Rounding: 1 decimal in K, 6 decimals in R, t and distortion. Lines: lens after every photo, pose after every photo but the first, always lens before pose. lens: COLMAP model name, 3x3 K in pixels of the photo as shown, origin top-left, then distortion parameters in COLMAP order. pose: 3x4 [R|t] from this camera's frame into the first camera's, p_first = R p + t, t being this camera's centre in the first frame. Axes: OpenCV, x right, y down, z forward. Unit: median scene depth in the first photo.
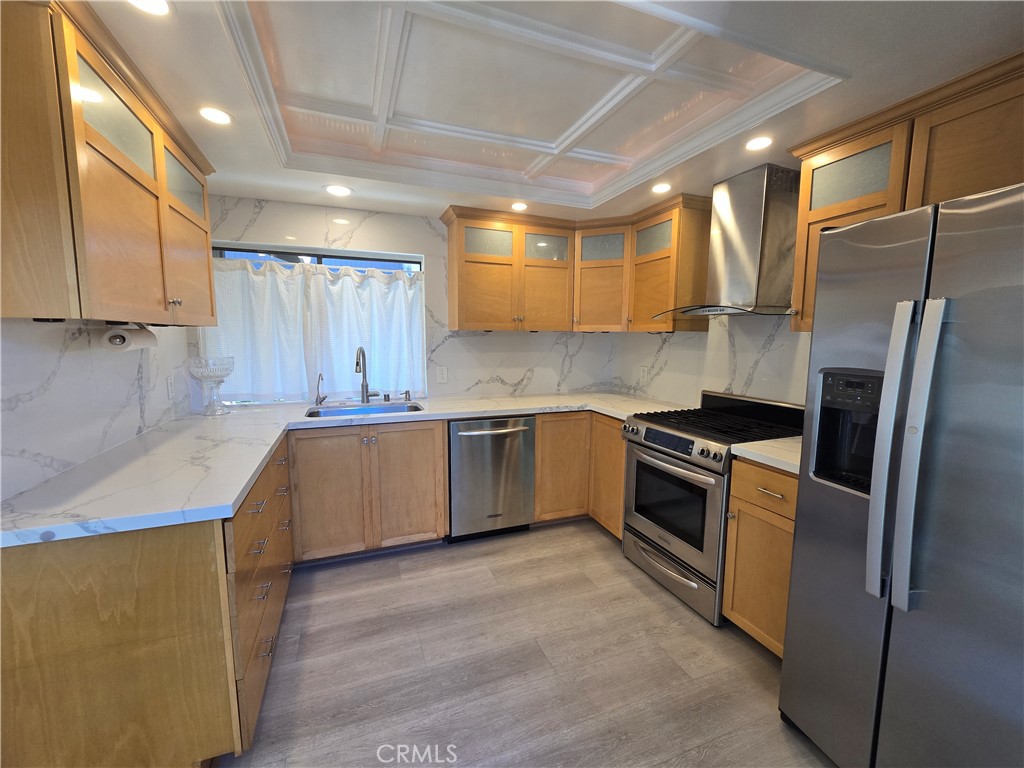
lens RADIAL K [[420.7, 0, 513.2], [0, 420.7, 387.2], [0, 0, 1]] dist [0.001967, -0.000433]
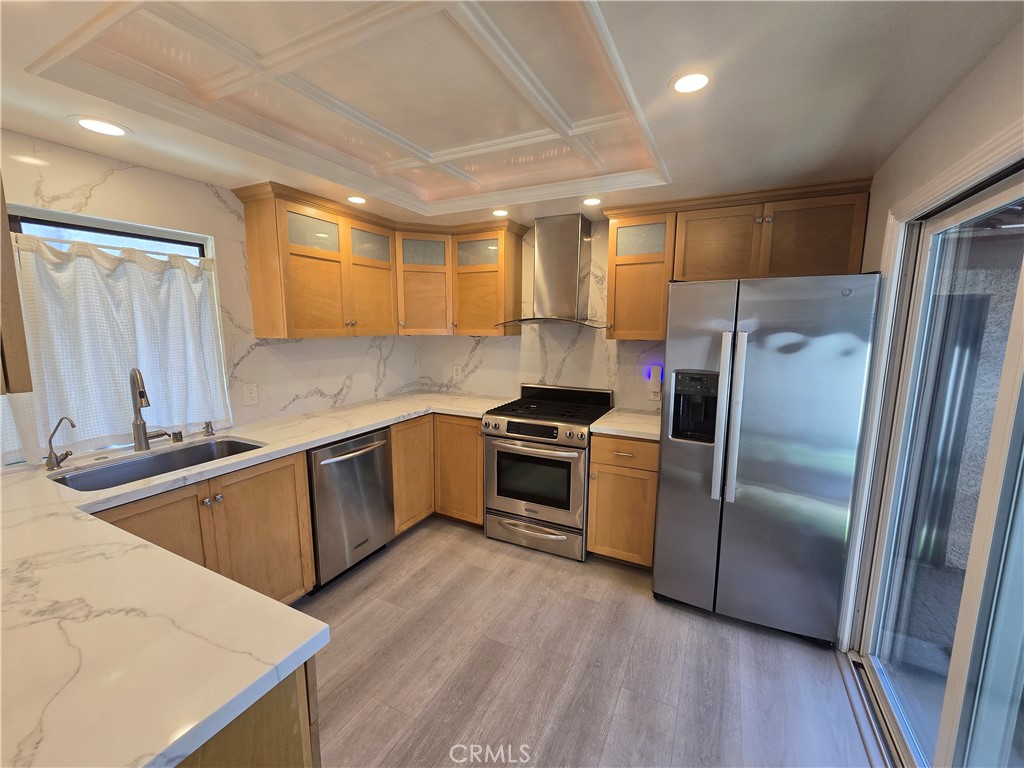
lens RADIAL K [[420.7, 0, 513.2], [0, 420.7, 387.2], [0, 0, 1]] dist [0.001967, -0.000433]
pose [[0.743258, -0.103199, 0.660997, -0.369555], [0.079966, 0.994652, 0.065373, -0.063168], [-0.664208, 0.004268, 0.747535, 0.106838]]
